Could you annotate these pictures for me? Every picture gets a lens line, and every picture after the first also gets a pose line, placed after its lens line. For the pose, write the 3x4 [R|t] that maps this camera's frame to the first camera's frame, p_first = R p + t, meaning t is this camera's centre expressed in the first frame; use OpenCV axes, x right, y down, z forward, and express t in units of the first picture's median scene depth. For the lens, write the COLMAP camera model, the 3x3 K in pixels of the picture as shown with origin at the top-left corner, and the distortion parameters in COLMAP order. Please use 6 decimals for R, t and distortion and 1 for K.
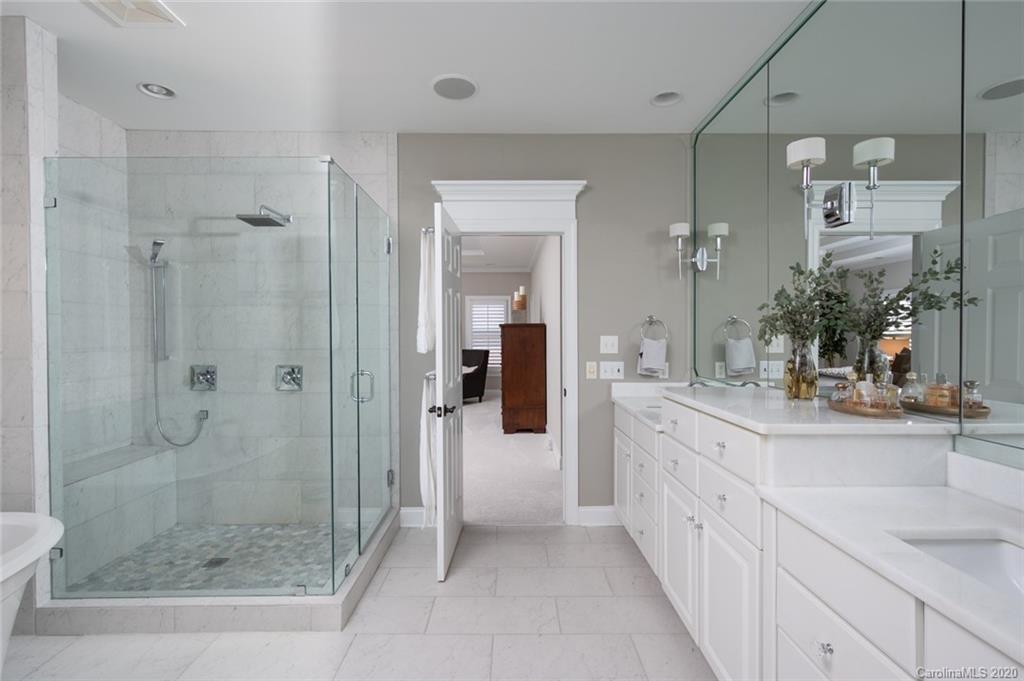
lens RADIAL K [[467.2, 0, 511.7], [0, 467.2, 340.9], [0, 0, 1]] dist [0.001840, -0.000820]
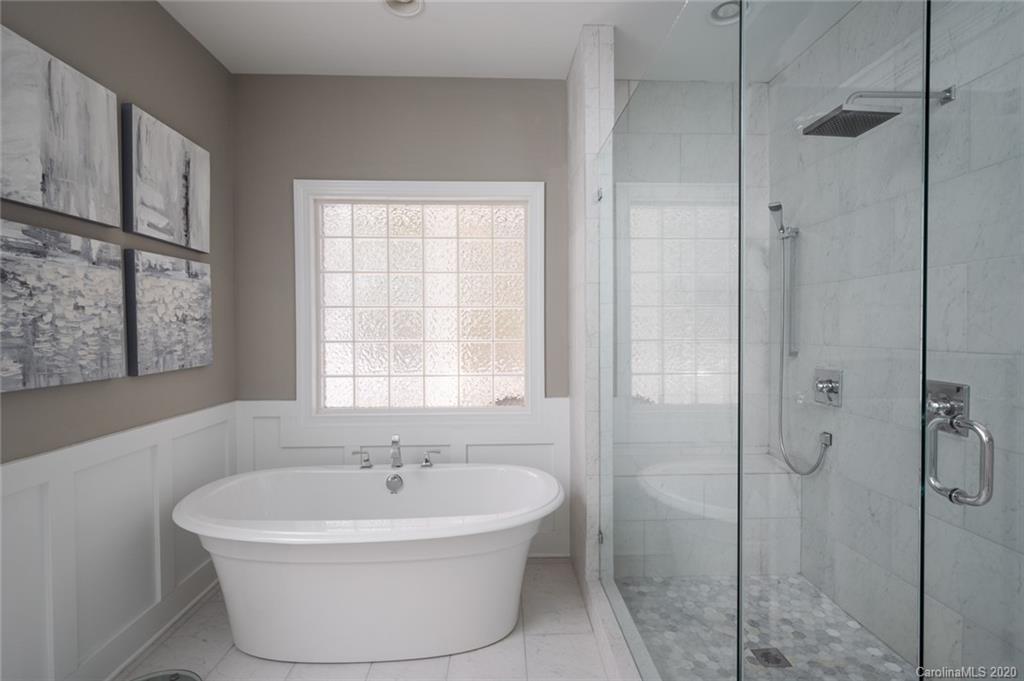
lens RADIAL K [[467.2, 0, 511.0], [0, 467.2, 342.7], [0, 0, 1]] dist [0.001840, -0.000820]
pose [[0.021323, 0.026328, -0.999426, 0.026068], [-0.008960, 0.999618, 0.026141, 0.000388], [0.999732, 0.008397, 0.021551, 0.548956]]
